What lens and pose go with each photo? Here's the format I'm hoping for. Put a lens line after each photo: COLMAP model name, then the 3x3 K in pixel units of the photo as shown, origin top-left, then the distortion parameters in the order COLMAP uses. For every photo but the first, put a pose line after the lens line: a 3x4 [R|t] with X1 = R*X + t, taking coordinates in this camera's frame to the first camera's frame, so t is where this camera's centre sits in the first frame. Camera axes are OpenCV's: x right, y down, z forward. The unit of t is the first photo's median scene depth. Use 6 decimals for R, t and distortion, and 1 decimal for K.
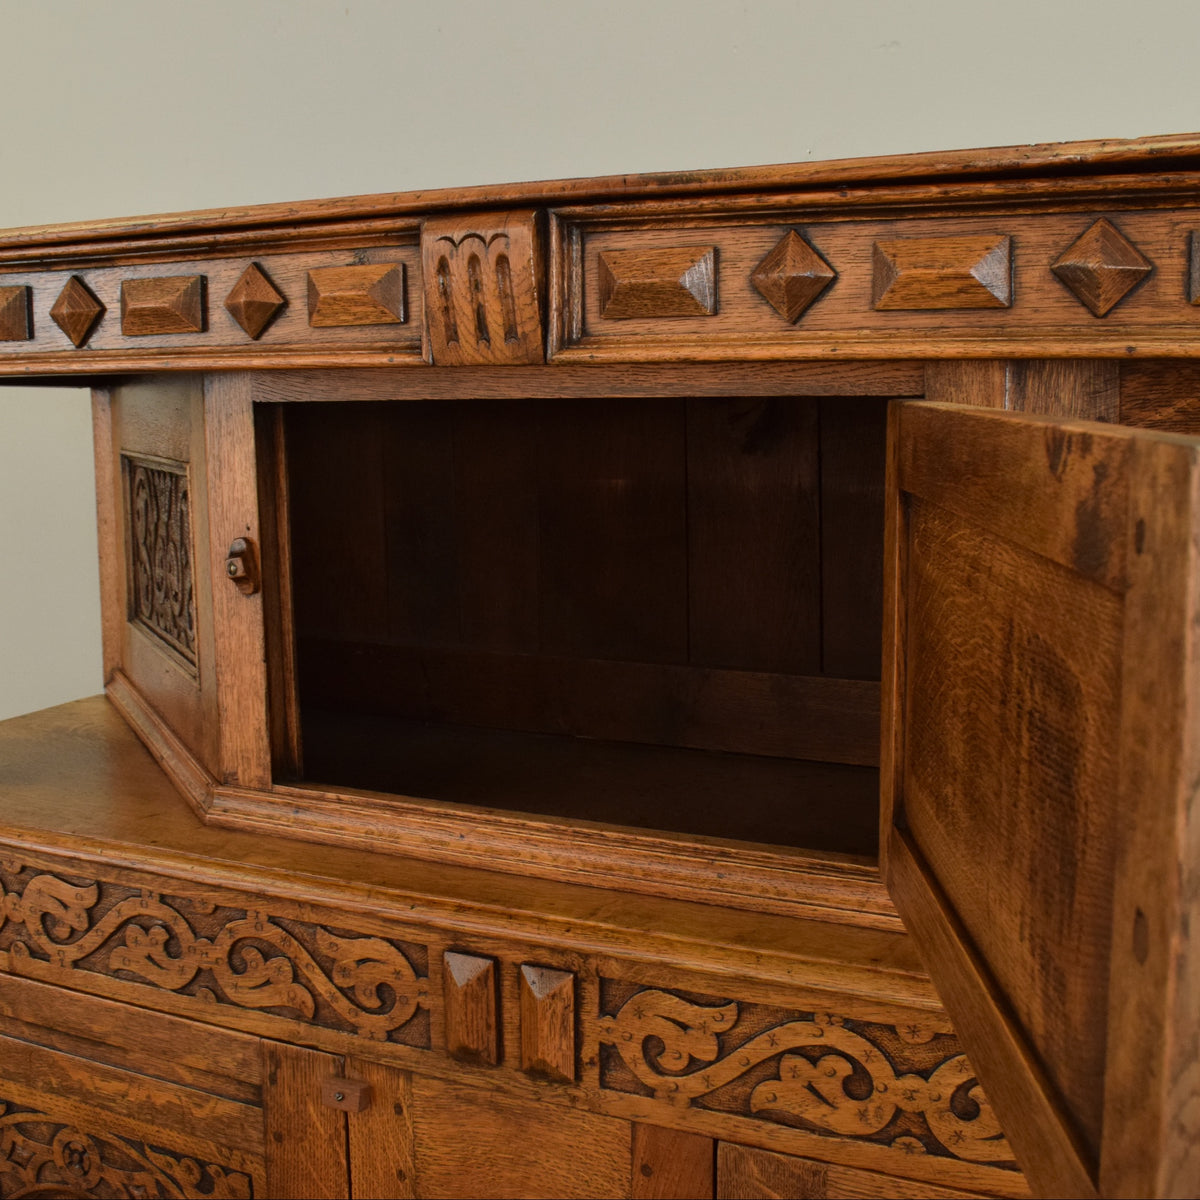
lens RADIAL K [[1497.4, 0, 607.0], [0, 1497.4, 587.5], [0, 0, 1]] dist [-0.094834, 0.000000]
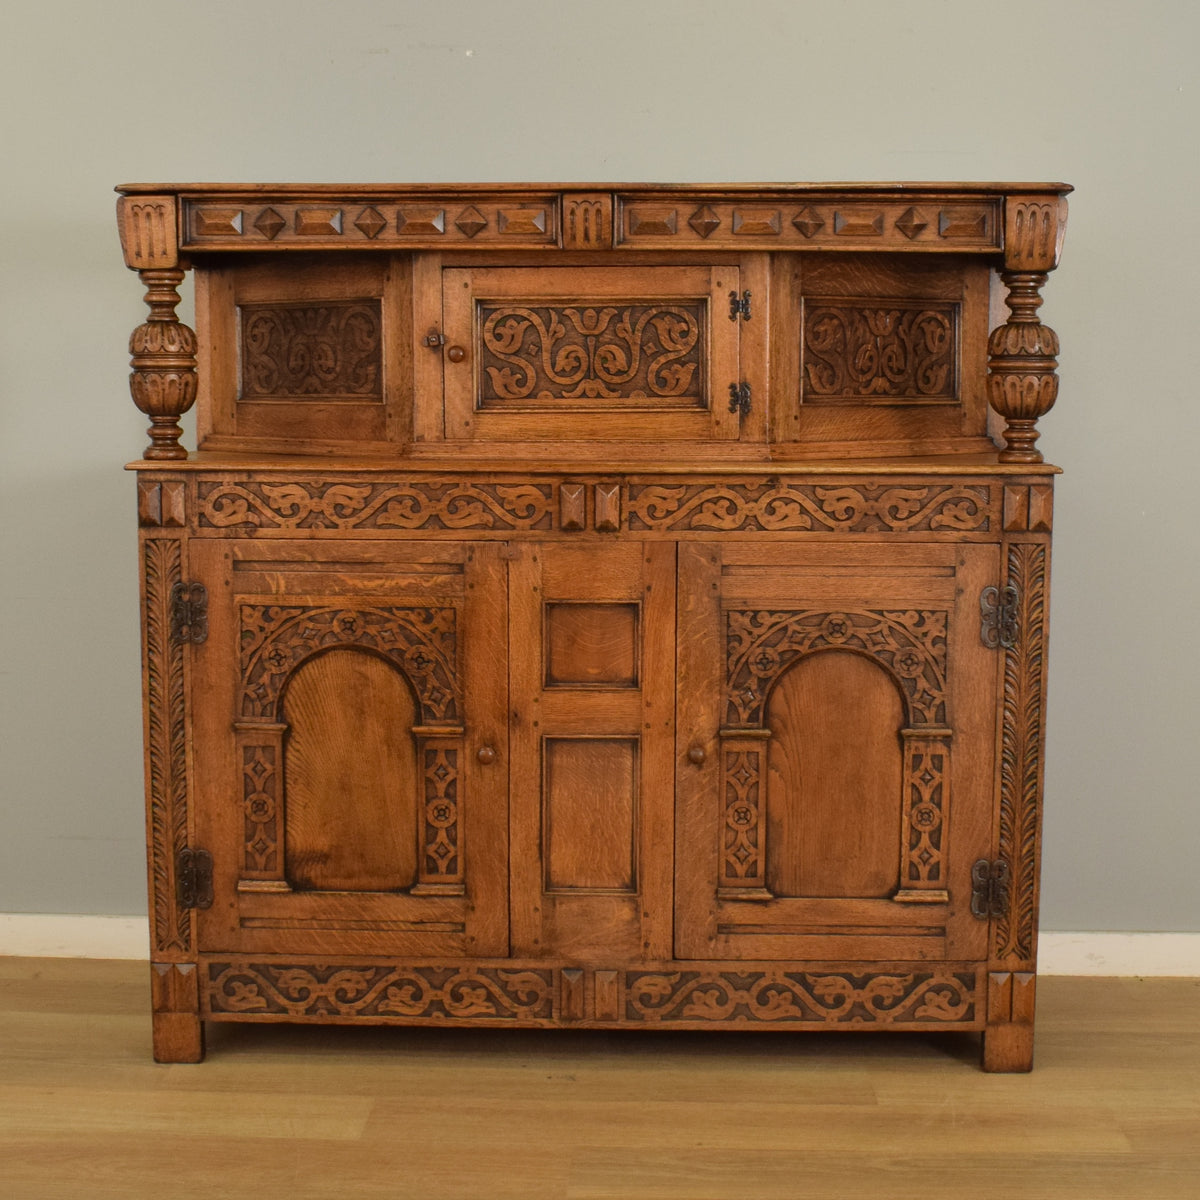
lens RADIAL K [[1884.2, 0, 601.2], [0, 1884.2, 578.3], [0, 0, 1]] dist [-0.102646, 0.000000]
pose [[0.913161, -0.036361, 0.405974, -1.352347], [0.044239, 0.998971, -0.010032, 0.442149], [-0.405191, 0.027121, 0.913830, -1.929661]]
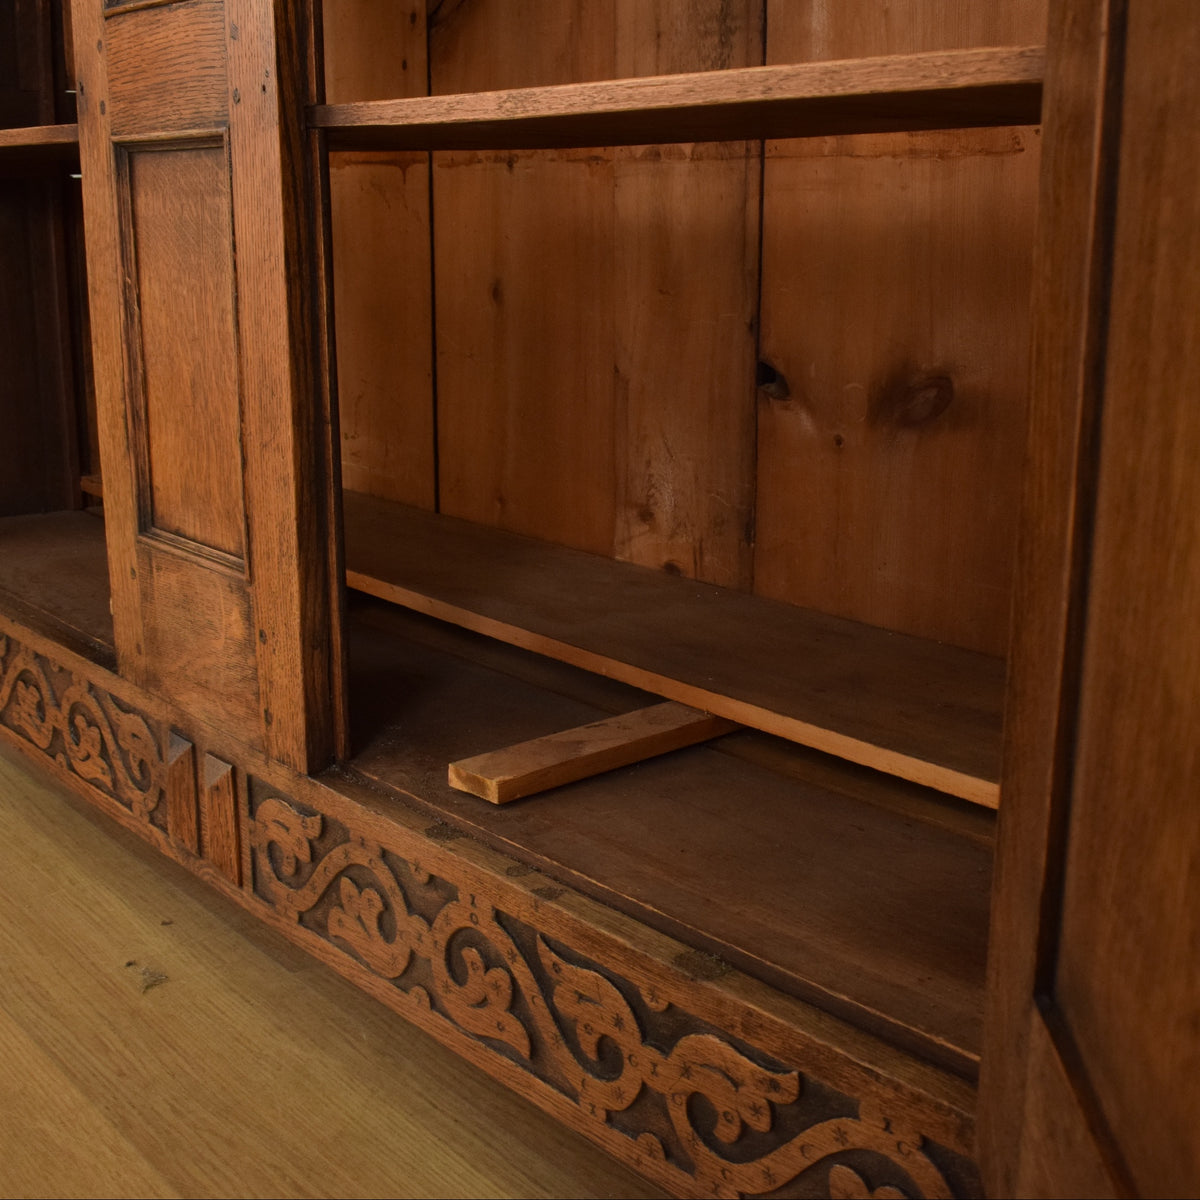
lens RADIAL K [[1623.4, 0, 600.1], [0, 1623.4, 596.1], [0, 0, 1]] dist [-0.088883, 0.000000]
pose [[0.914252, 0.102593, -0.391942, 0.632041], [-0.052417, 0.989229, 0.136666, 0.819693], [0.401742, -0.104403, 0.909782, 0.191288]]
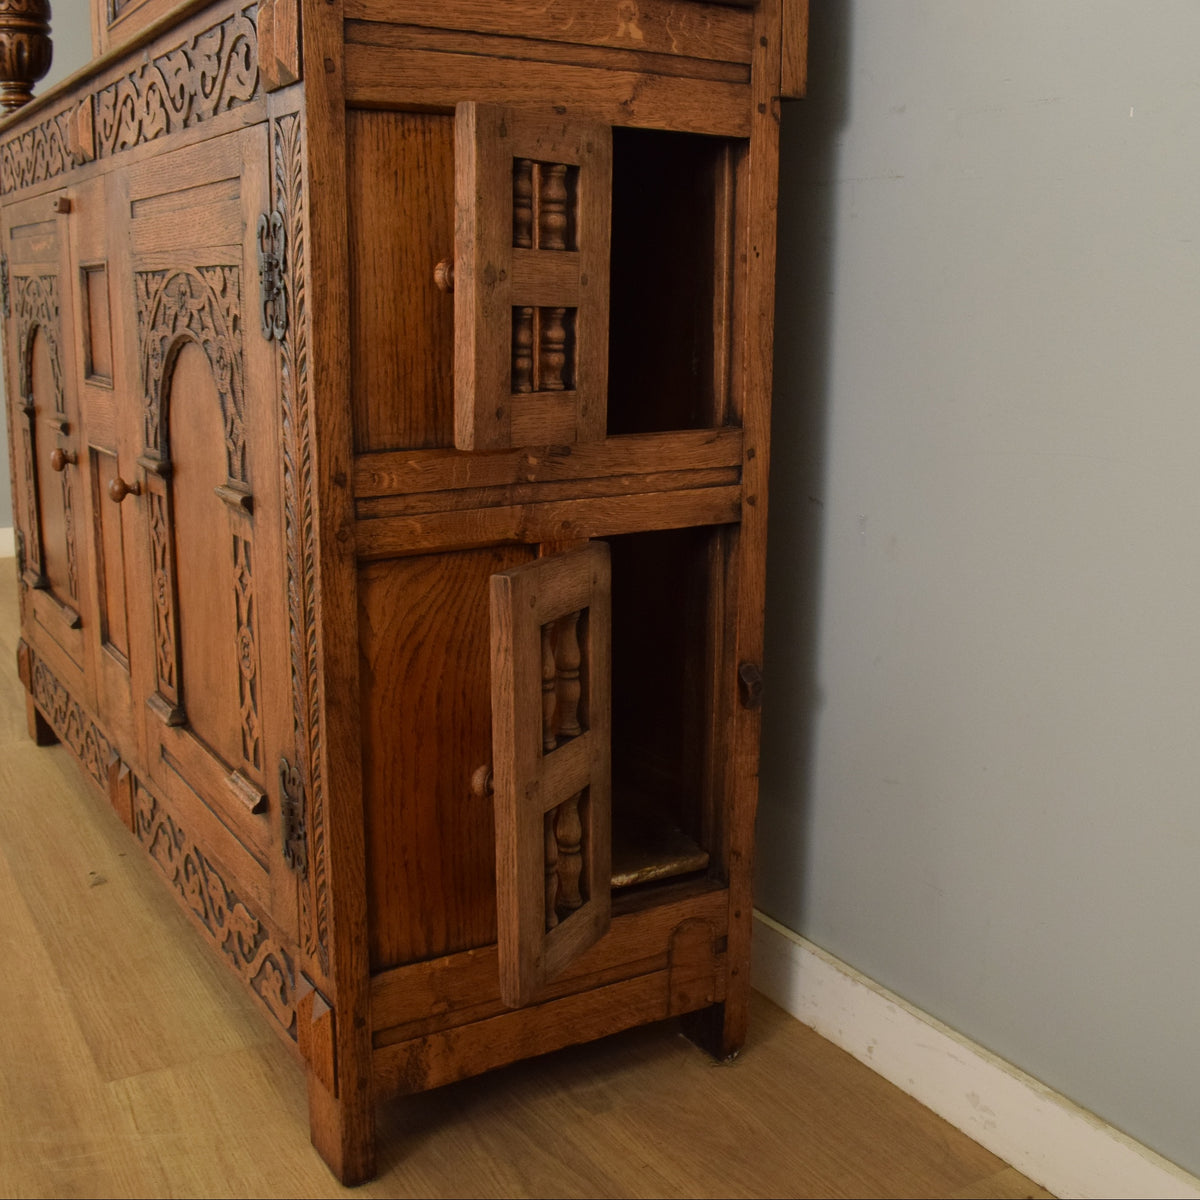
lens RADIAL K [[1408.6, 0, 608.0], [0, 1408.6, 594.6], [0, 0, 1]] dist [-0.095514, 0.000000]
pose [[0.842595, 0.126283, -0.523533, 1.444050], [-0.081478, 0.990821, 0.107865, 0.620875], [0.532349, -0.048230, 0.845150, -0.120609]]
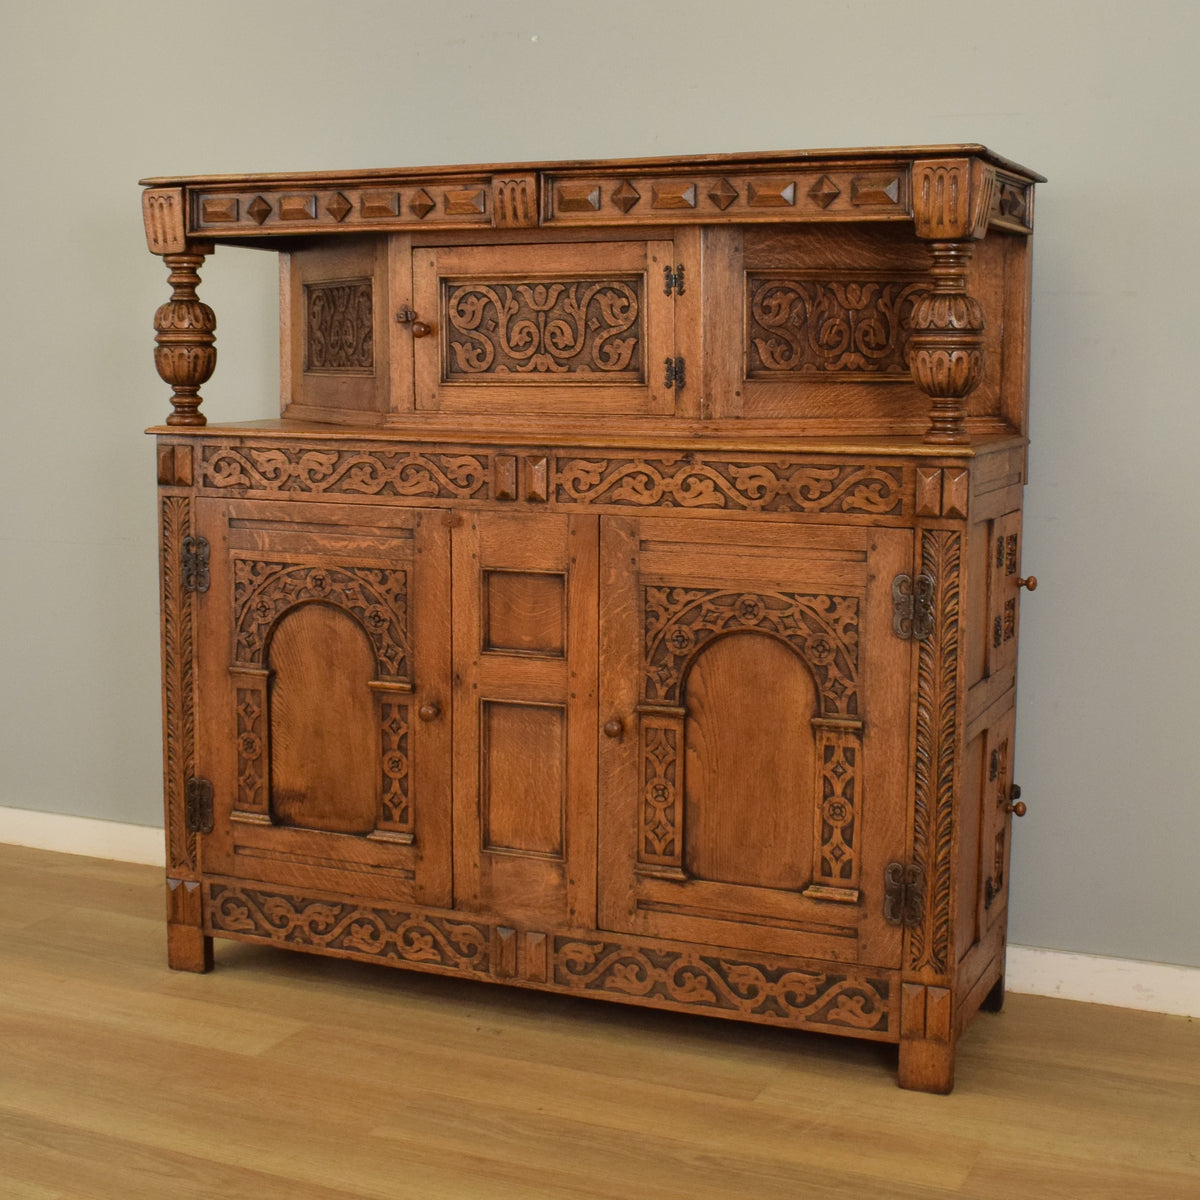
lens RADIAL K [[1874.9, 0, 600.7], [0, 1874.9, 552.1], [0, 0, 1]] dist [-0.105843, 0.000000]
pose [[0.999329, 0.006155, 0.036110, -0.043826], [-0.005481, 0.999810, -0.018729, 0.477244], [-0.036219, 0.018518, 0.999172, -2.267556]]
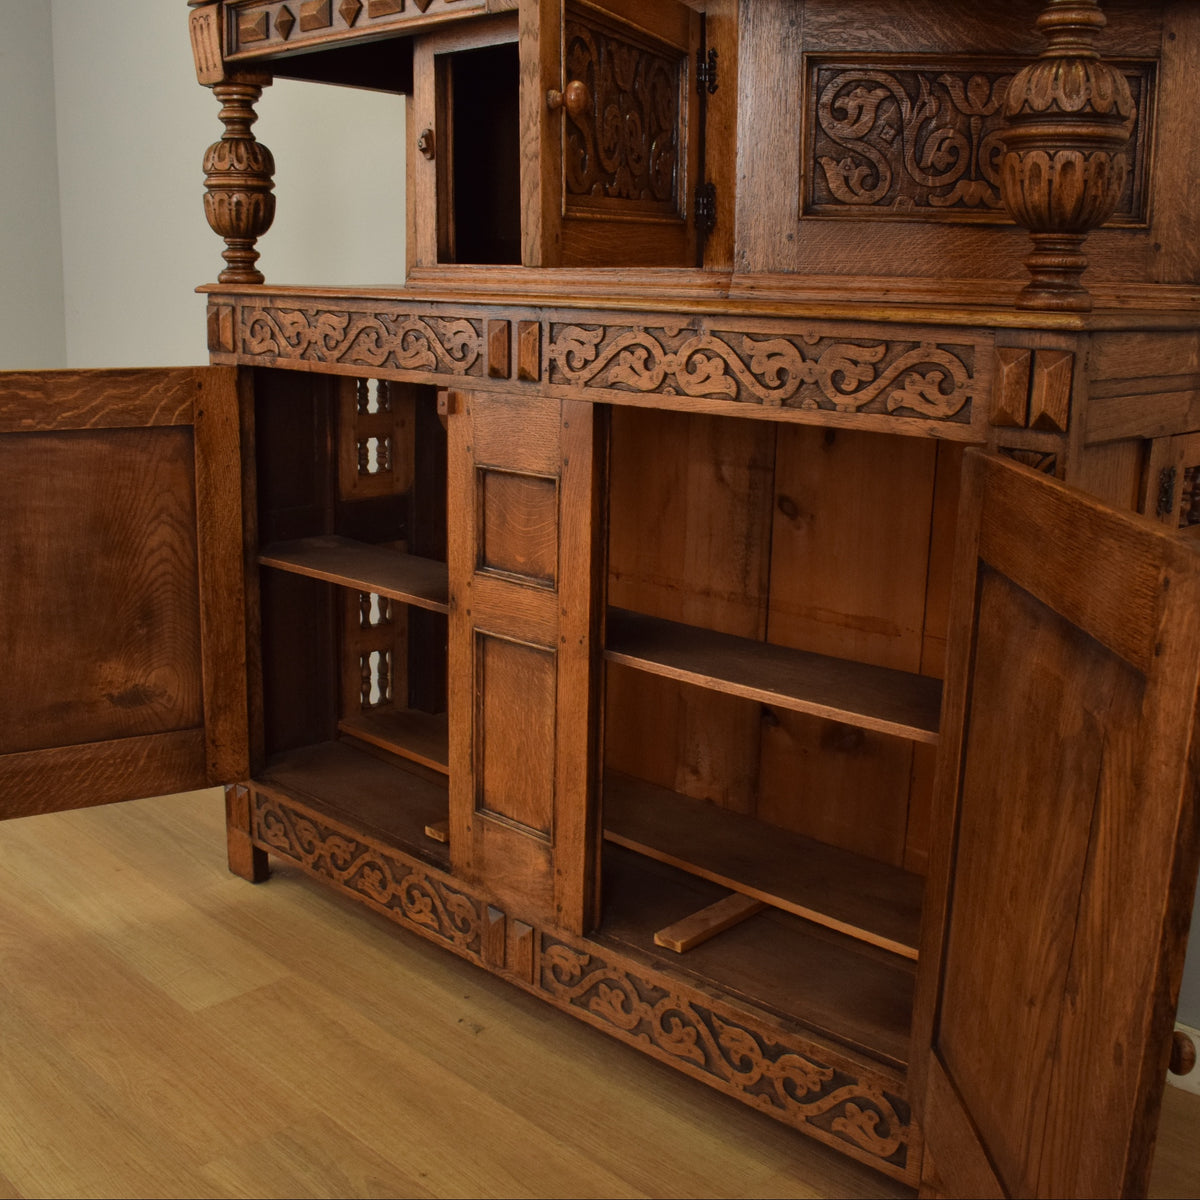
lens RADIAL K [[1408.6, 0, 597.0], [0, 1408.6, 594.5], [0, 0, 1]] dist [-0.095514, 0.000000]
pose [[0.947326, 0.094278, -0.306080, 0.639333], [-0.064849, 0.992360, 0.104956, 0.407230], [0.313636, -0.079579, 0.946203, -0.752082]]
